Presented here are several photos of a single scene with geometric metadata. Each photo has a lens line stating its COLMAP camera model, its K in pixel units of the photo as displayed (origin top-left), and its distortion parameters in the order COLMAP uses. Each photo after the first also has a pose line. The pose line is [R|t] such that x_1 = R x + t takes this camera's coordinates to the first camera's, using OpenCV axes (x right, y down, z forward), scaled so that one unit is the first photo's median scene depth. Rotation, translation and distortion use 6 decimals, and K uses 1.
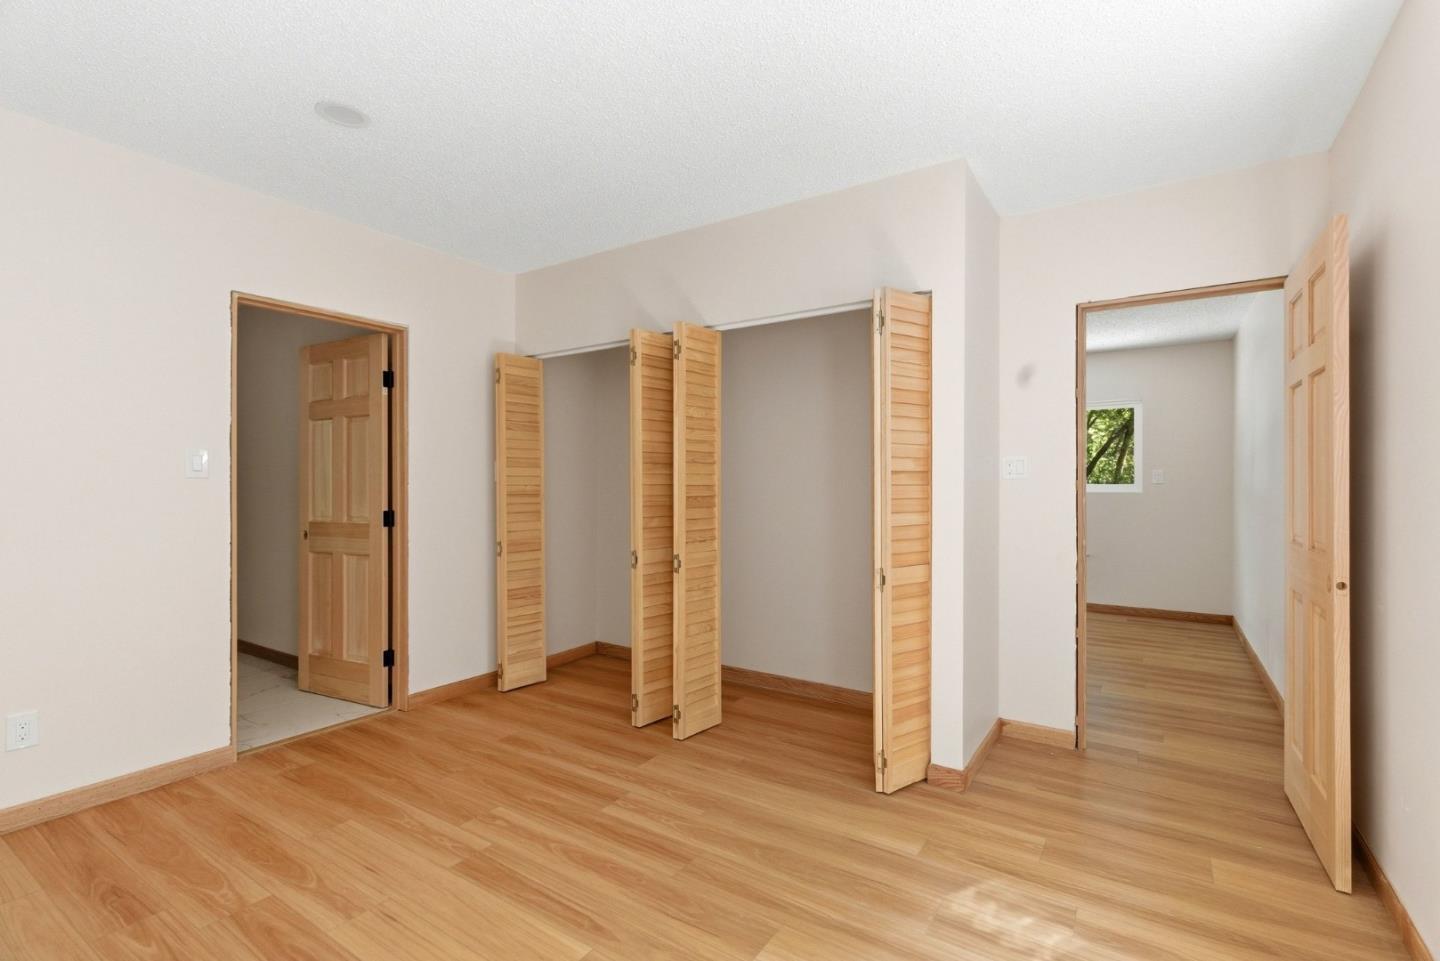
lens RADIAL K [[659.5, 0, 725.2], [0, 659.5, 483.7], [0, 0, 1]] dist [0.003445, 0.000620]
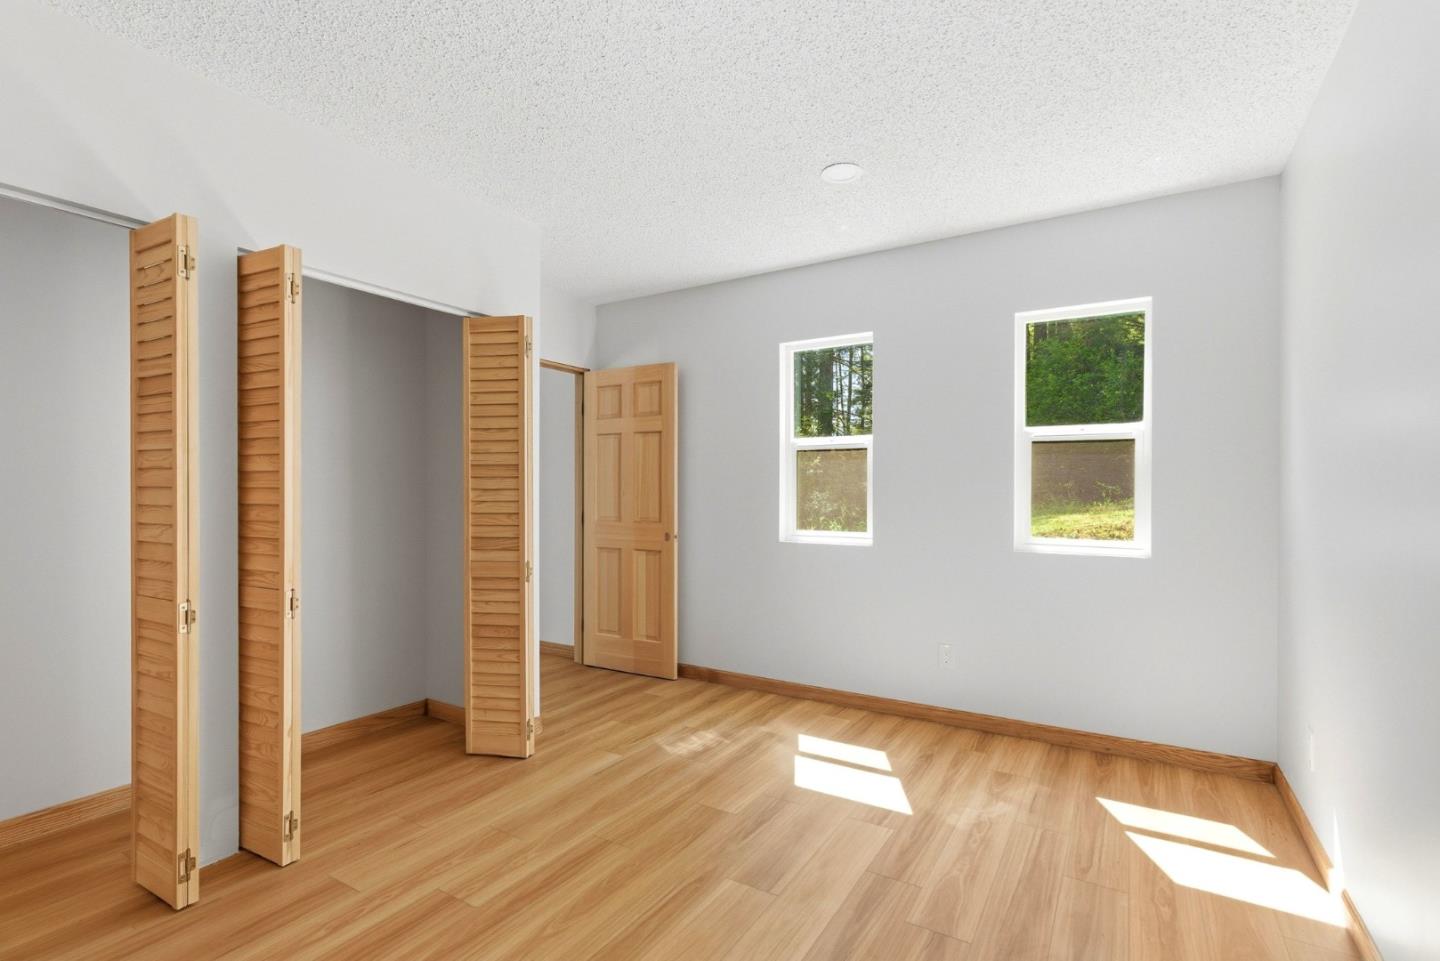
lens RADIAL K [[659.5, 0, 725.7], [0, 659.5, 484.3], [0, 0, 1]] dist [0.003445, 0.000620]
pose [[-0.020781, 0.006758, 0.999761, -1.185127], [0.002002, 0.999975, -0.006718, 0.002040], [-0.999782, 0.001862, -0.020794, 0.871934]]
